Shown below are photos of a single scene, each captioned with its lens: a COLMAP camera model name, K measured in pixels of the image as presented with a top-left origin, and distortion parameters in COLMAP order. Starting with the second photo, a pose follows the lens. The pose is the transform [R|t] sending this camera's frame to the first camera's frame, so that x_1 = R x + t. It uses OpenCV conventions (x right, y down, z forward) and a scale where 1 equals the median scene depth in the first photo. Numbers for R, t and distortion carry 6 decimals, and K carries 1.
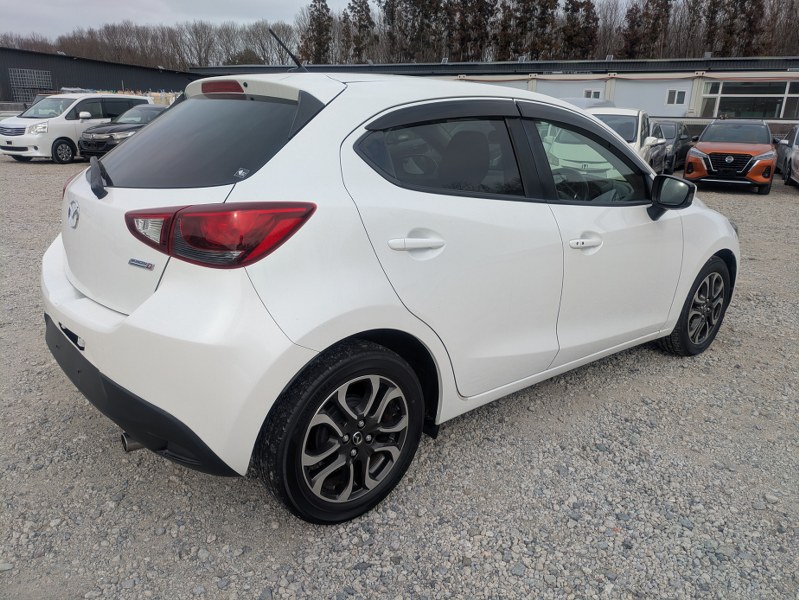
lens RADIAL K [[600.8, 0, 393.1], [0, 600.8, 298.8], [0, 0, 1]] dist [0.041705, -0.029877]
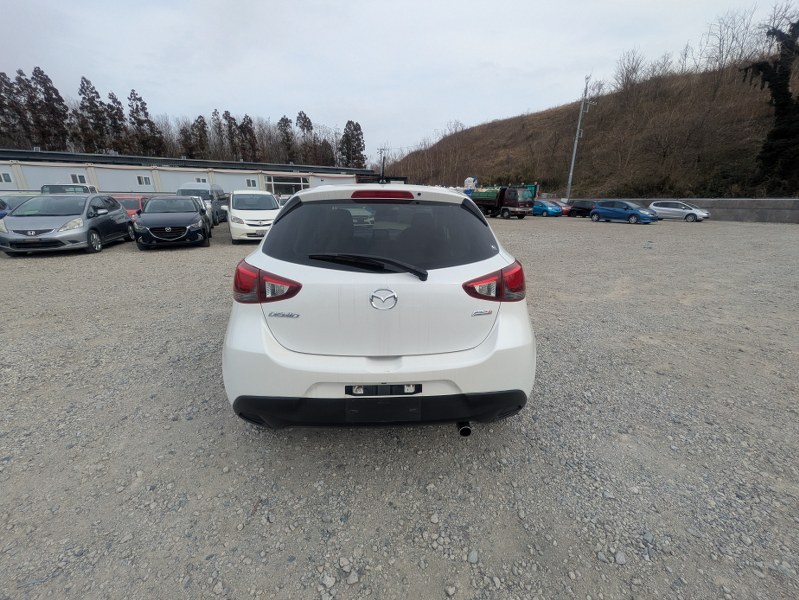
lens RADIAL K [[316.1, 0, 399.9], [0, 316.1, 293.3], [0, 0, 1]] dist [-0.000427, 0.000370]
pose [[0.605063, -0.248603, 0.756370, -0.154372], [0.234059, 0.963564, 0.129465, -0.035258], [-0.760996, 0.098701, 0.641205, 0.084060]]
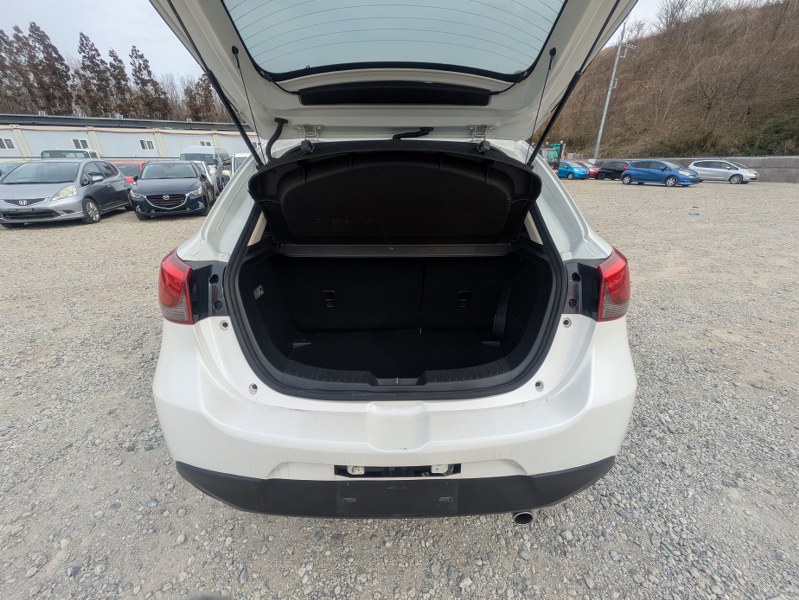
lens RADIAL K [[316.1, 0, 400.7], [0, 316.1, 295.1], [0, 0, 1]] dist [-0.000427, 0.000370]
pose [[0.634387, -0.326045, 0.700891, -0.118628], [0.239132, 0.944995, 0.223158, -0.039572], [-0.735098, 0.026037, 0.677460, 0.114199]]
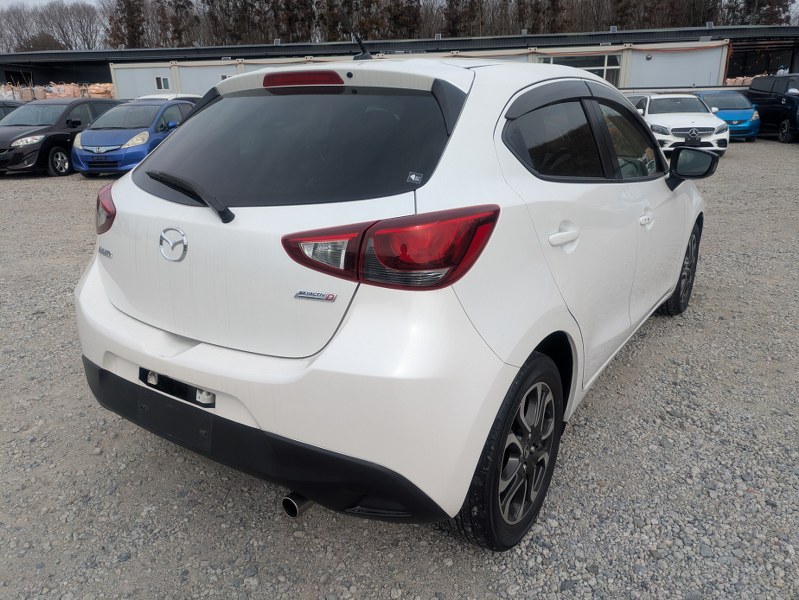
lens RADIAL K [[600.8, 0, 398.2], [0, 600.8, 298.6], [0, 0, 1]] dist [0.041705, -0.029877]
pose [[0.962348, -0.125442, 0.241144, -0.067612], [0.118902, 0.992036, 0.041544, -0.010019], [-0.244435, -0.011308, 0.969600, 0.021887]]
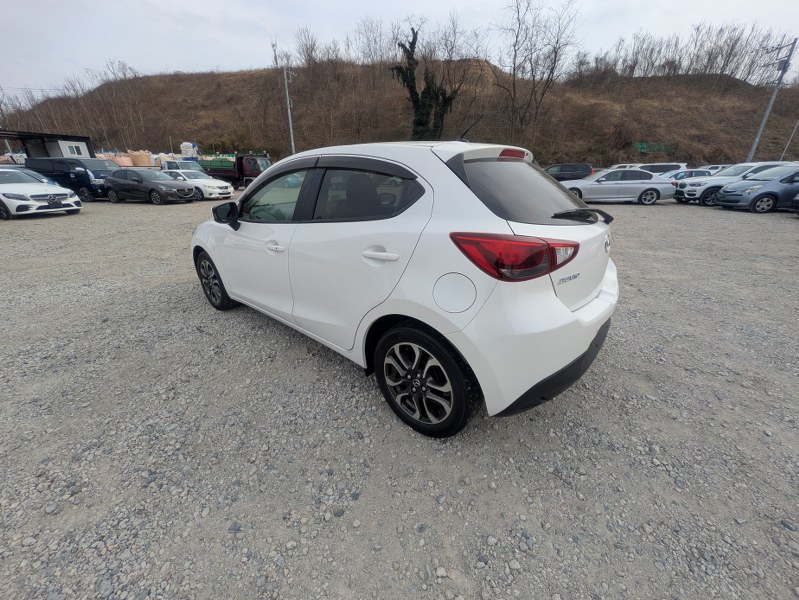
lens RADIAL K [[316.1, 0, 397.3], [0, 316.1, 296.1], [0, 0, 1]] dist [-0.000427, 0.000370]
pose [[-0.158791, -0.388610, 0.907617, -0.186103], [0.275303, 0.865391, 0.418696, -0.077419], [-0.948153, 0.316354, -0.030431, 0.240776]]
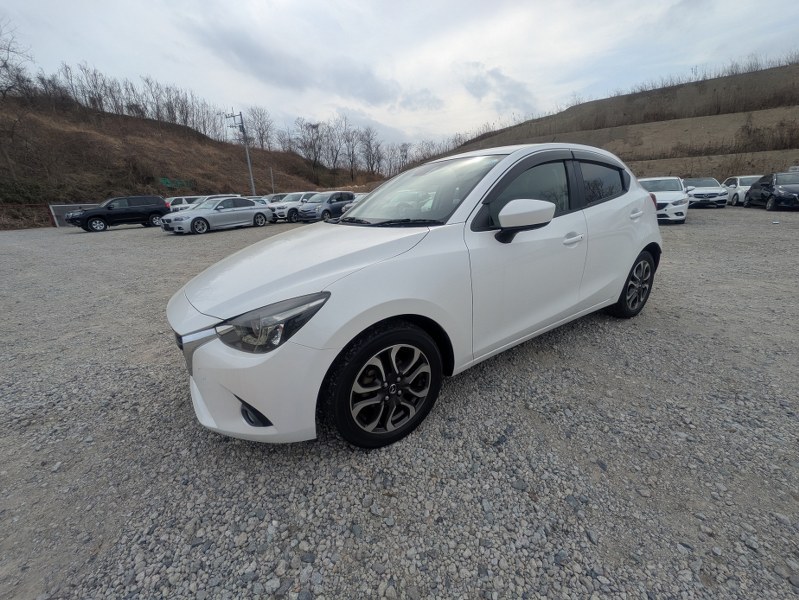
lens RADIAL K [[316.1, 0, 399.6], [0, 316.1, 298.1], [0, 0, 1]] dist [-0.000427, 0.000370]
pose [[-0.993247, -0.024505, 0.113402, 0.045545], [0.044015, 0.824778, 0.563741, -0.118502], [-0.107346, 0.564926, -0.818130, 0.447376]]
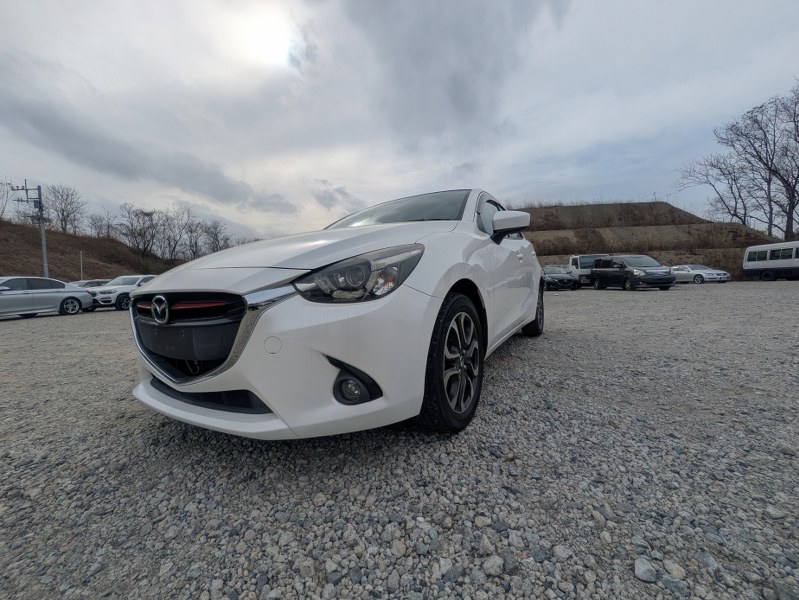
lens RADIAL K [[316.1, 0, 400.2], [0, 316.1, 296.7], [0, 0, 1]] dist [-0.000427, 0.000370]
pose [[-0.945589, 0.017682, -0.324882, 0.117340], [-0.082215, 0.953133, 0.291166, -0.077553], [0.314804, 0.302033, -0.899819, 0.457950]]
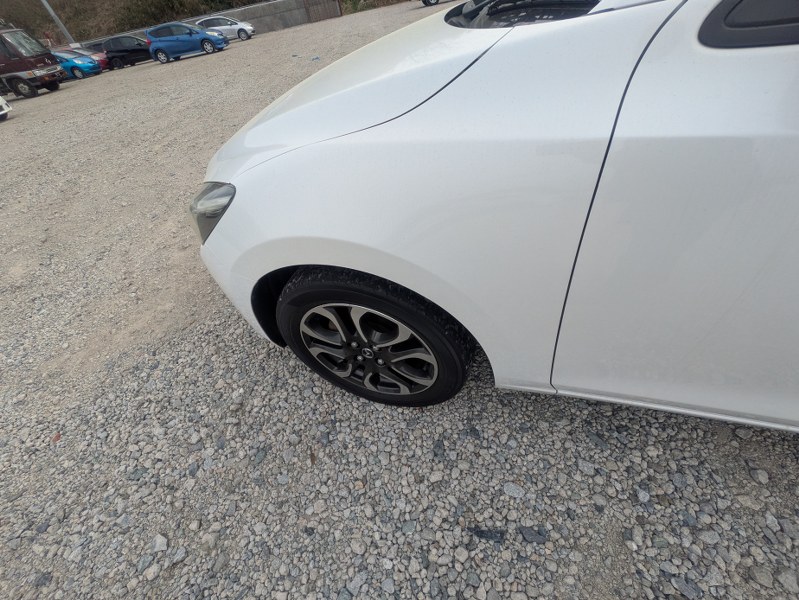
lens RADIAL K [[316.1, 0, 399.5], [0, 316.1, 299.2], [0, 0, 1]] dist [-0.000427, 0.000370]
pose [[-0.544469, -0.551924, 0.631612, 0.012744], [0.364229, 0.522741, 0.770765, -0.085413], [-0.755573, 0.649709, -0.083589, 0.355976]]
